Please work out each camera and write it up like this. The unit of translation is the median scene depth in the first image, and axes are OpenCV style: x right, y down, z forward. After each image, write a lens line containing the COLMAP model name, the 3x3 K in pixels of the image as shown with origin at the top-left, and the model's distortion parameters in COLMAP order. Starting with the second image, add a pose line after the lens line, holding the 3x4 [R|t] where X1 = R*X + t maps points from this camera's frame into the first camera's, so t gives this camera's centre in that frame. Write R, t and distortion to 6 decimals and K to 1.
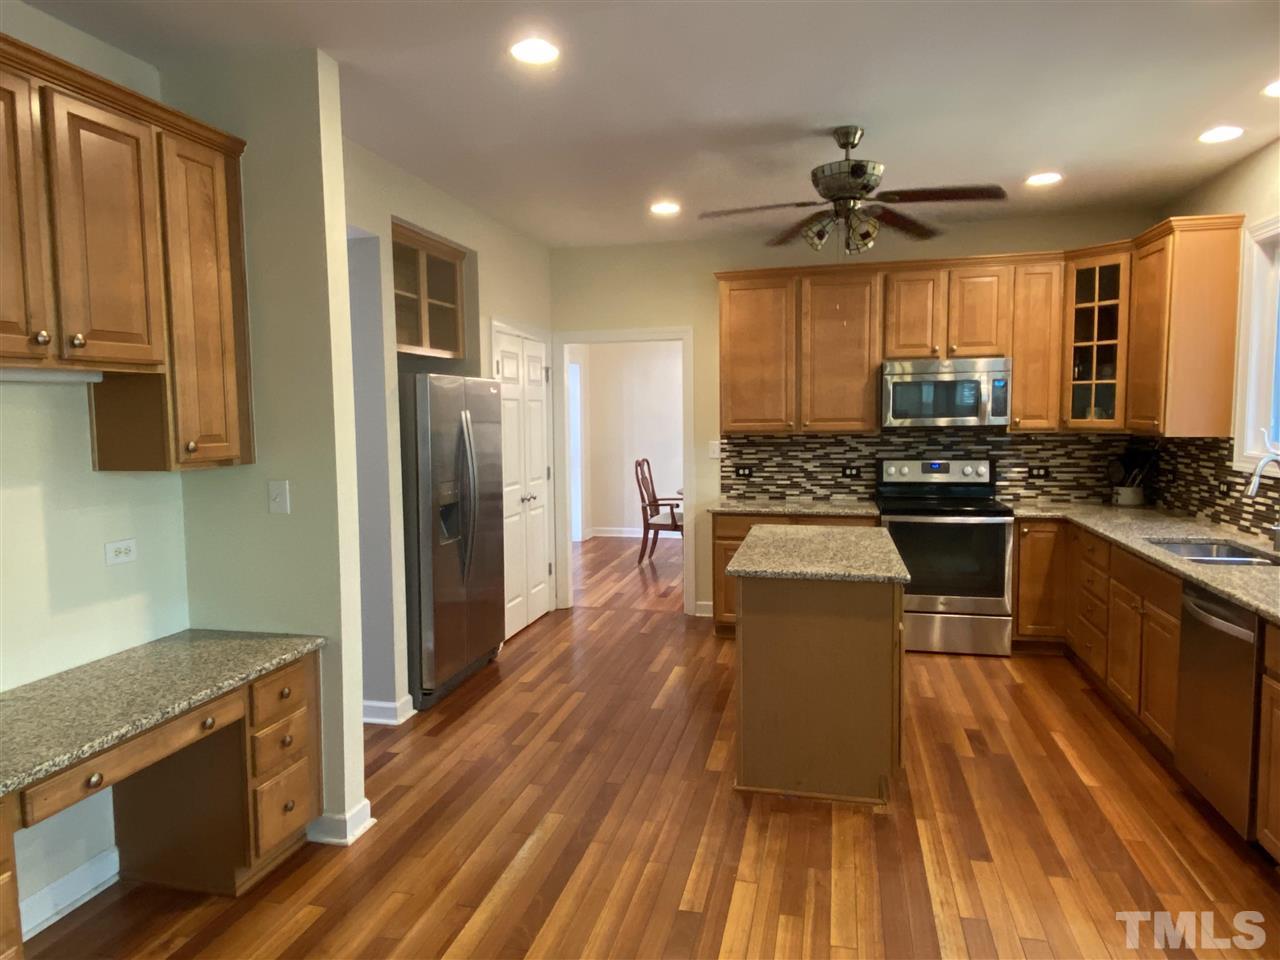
lens RADIAL K [[811.3, 0, 629.9], [0, 811.3, 481.4], [0, 0, 1]] dist [0.034766, -0.029529]
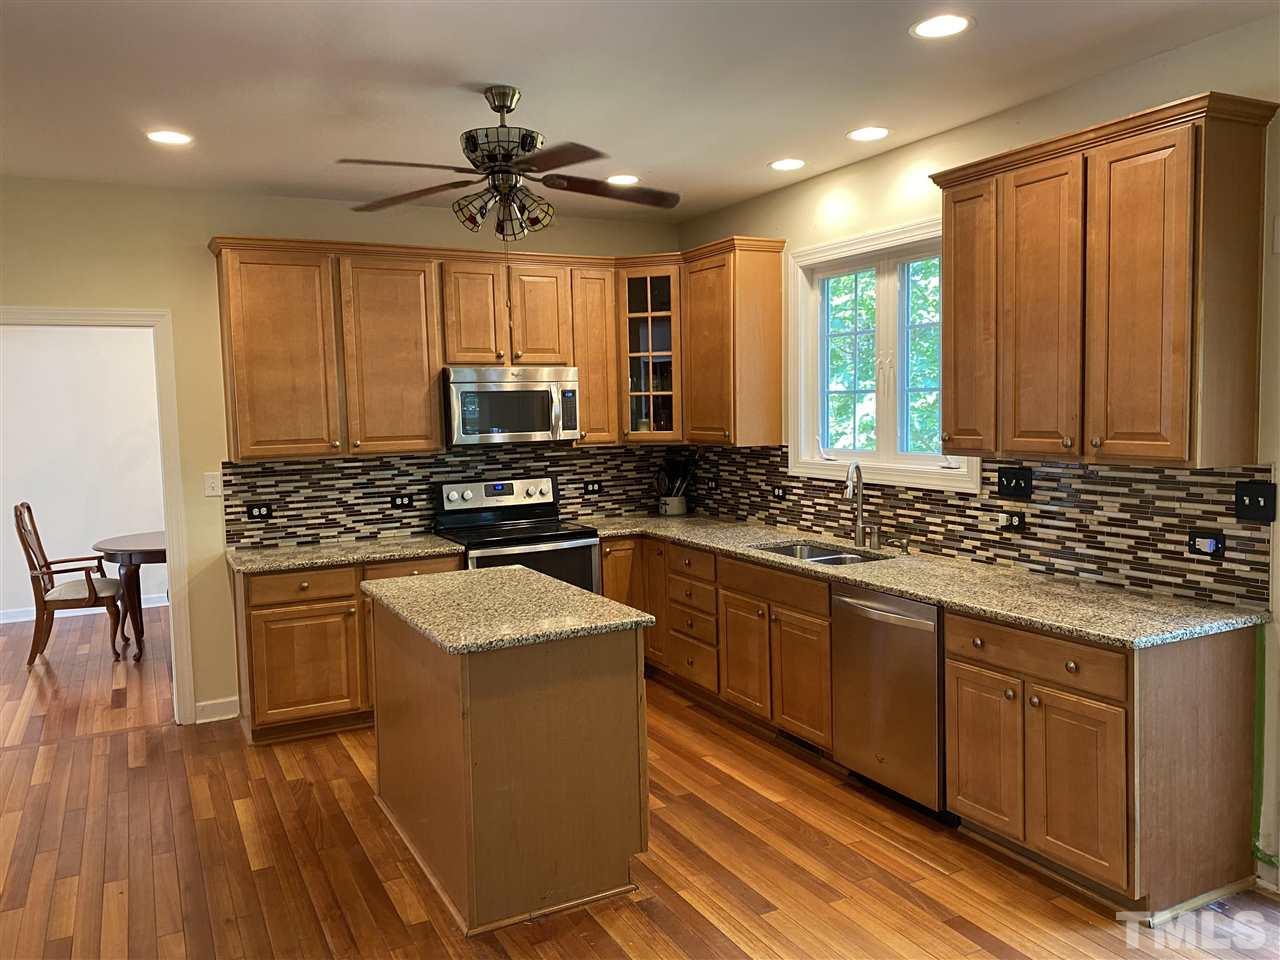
lens RADIAL K [[975.6, 0, 628.9], [0, 975.6, 473.9], [0, 0, 1]] dist [0.067208, -0.092949]
pose [[0.751606, -0.053368, 0.657450, -0.218579], [0.072606, 0.997359, -0.002045, -0.022776], [-0.655604, 0.049272, 0.753495, 0.130865]]
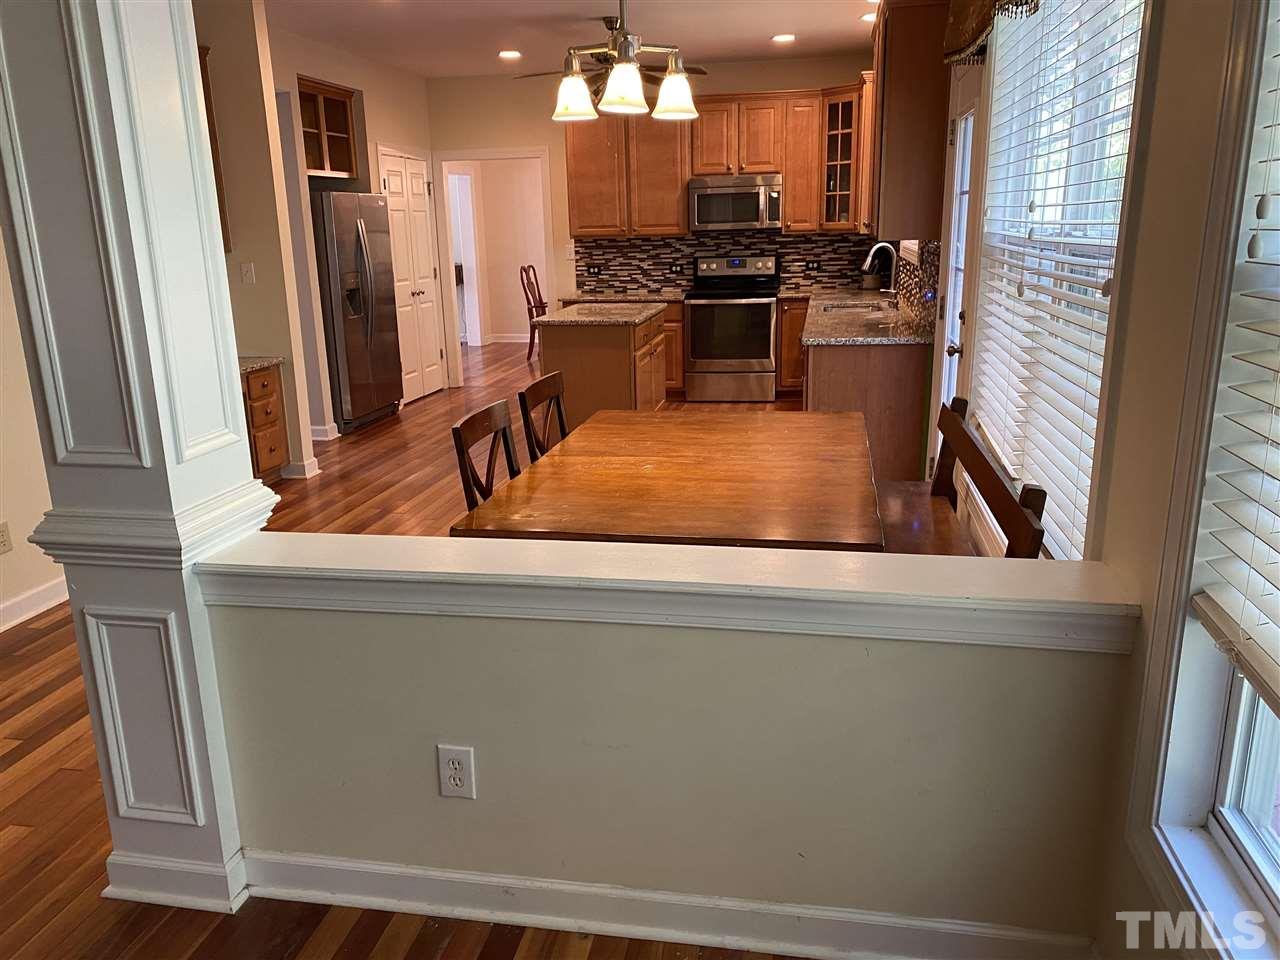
lens RADIAL K [[975.6, 0, 631.4], [0, 975.6, 493.9], [0, 0, 1]] dist [0.067208, -0.092949]
pose [[0.998603, -0.023393, 0.047377, 0.136561], [0.014420, 0.983275, 0.181558, 0.061167], [-0.050832, -0.180621, 0.982238, -0.610485]]
